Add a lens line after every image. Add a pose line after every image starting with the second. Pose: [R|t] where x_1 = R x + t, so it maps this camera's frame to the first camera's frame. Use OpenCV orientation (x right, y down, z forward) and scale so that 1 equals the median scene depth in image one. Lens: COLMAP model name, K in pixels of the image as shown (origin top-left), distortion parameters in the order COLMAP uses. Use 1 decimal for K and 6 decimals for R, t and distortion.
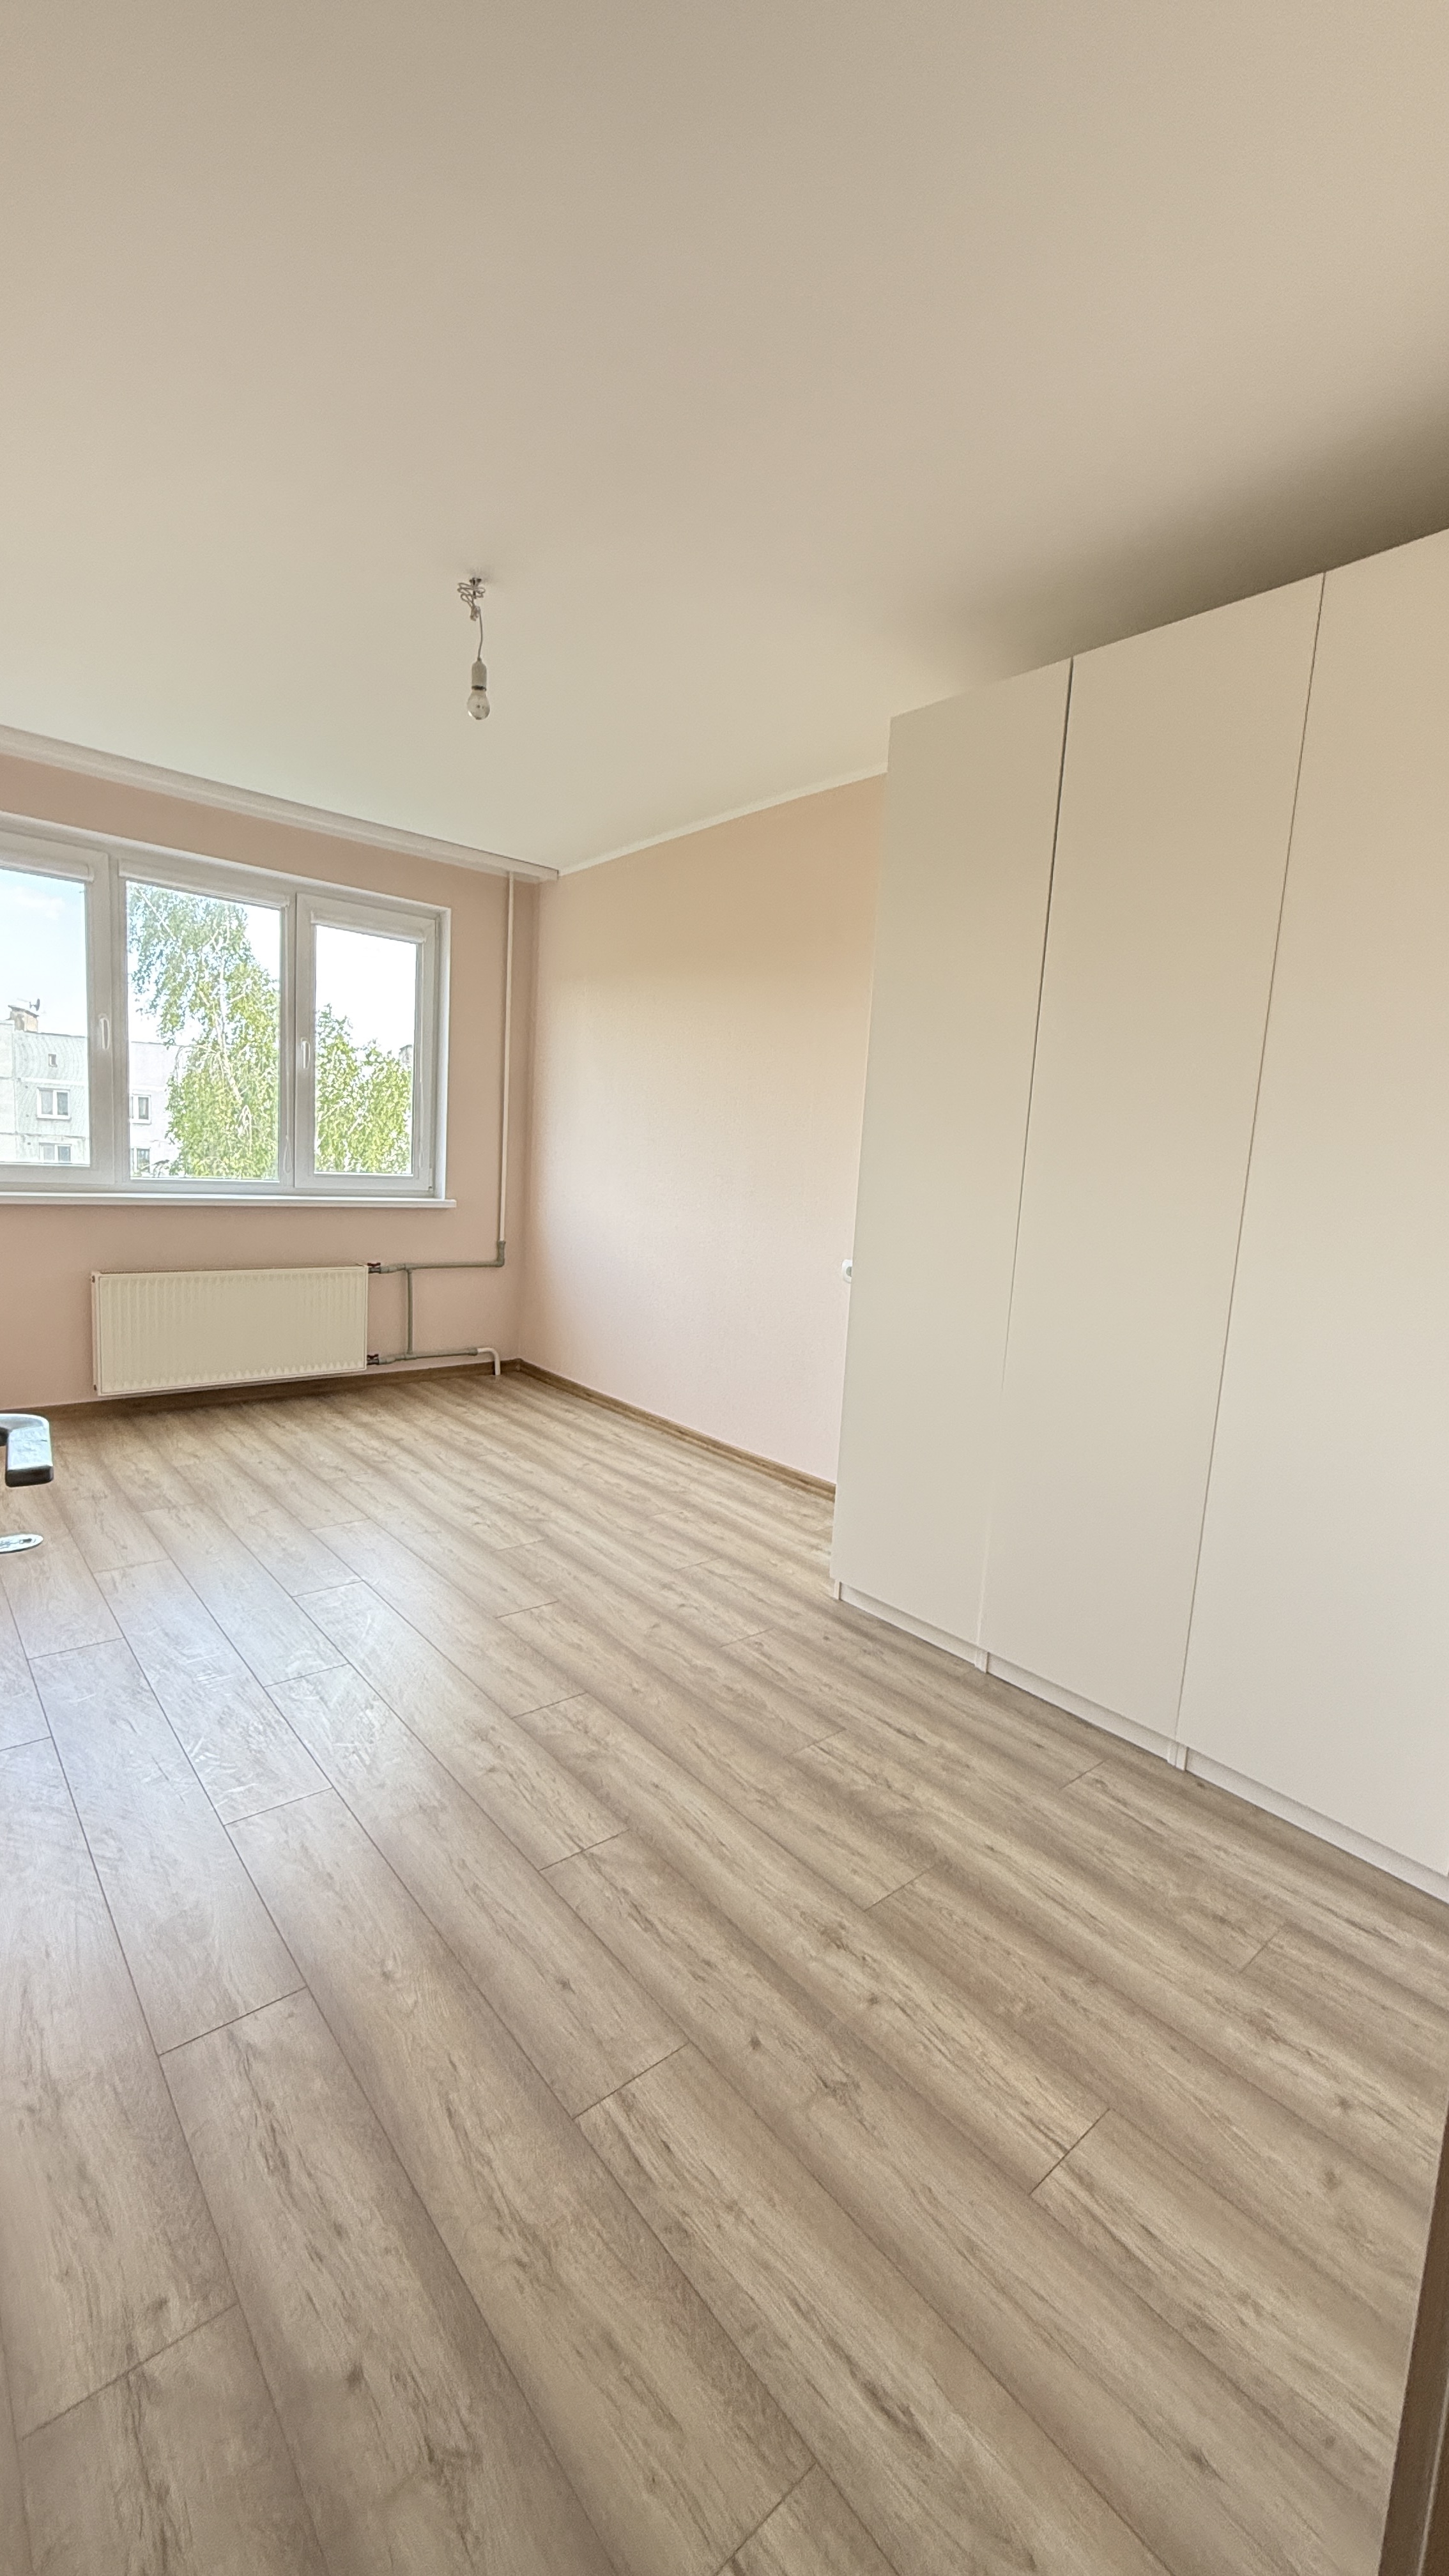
lens RADIAL K [[1033.9, 0, 719.5], [0, 1033.9, 1293.4], [0, 0, 1]] dist [-0.000707, -0.000024]
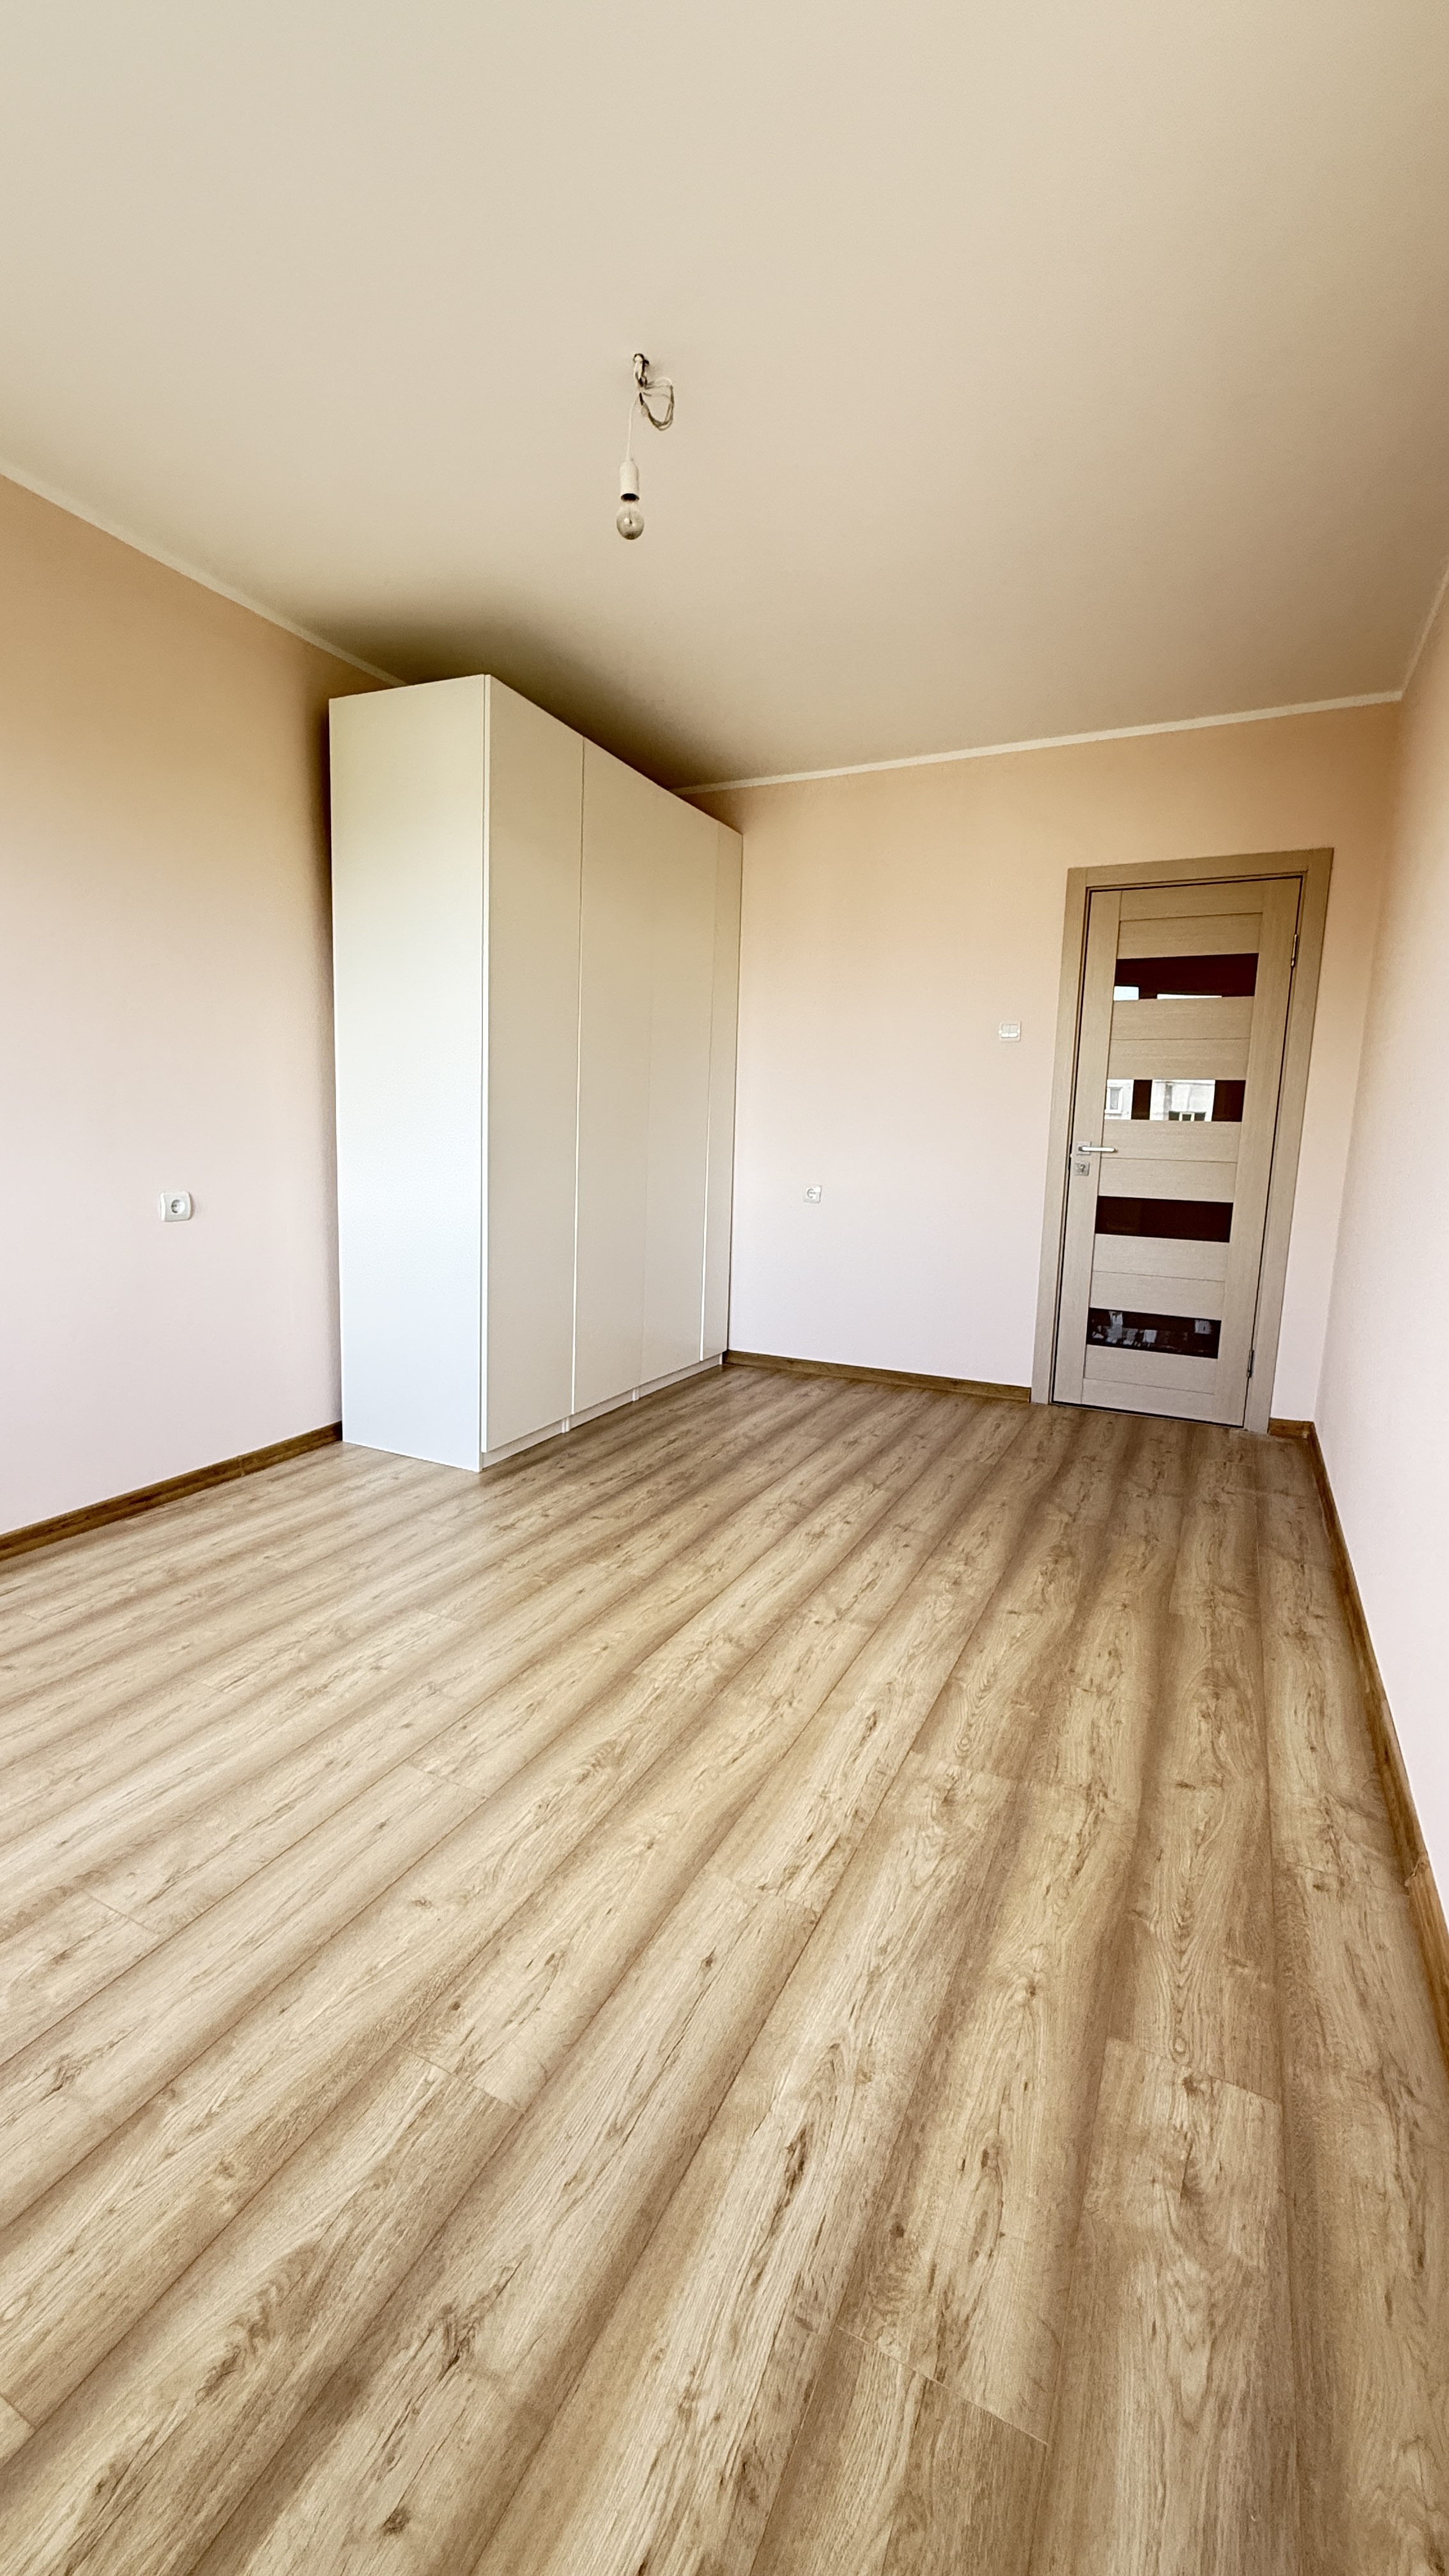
lens RADIAL K [[1033.9, 0, 720.0], [0, 1033.9, 1277.2], [0, 0, 1]] dist [-0.000707, -0.000024]
pose [[-0.399854, -0.205220, 0.893309, -1.089690], [0.077235, 0.963602, 0.255940, -0.202017], [-0.913319, 0.171333, -0.369450, 1.302478]]
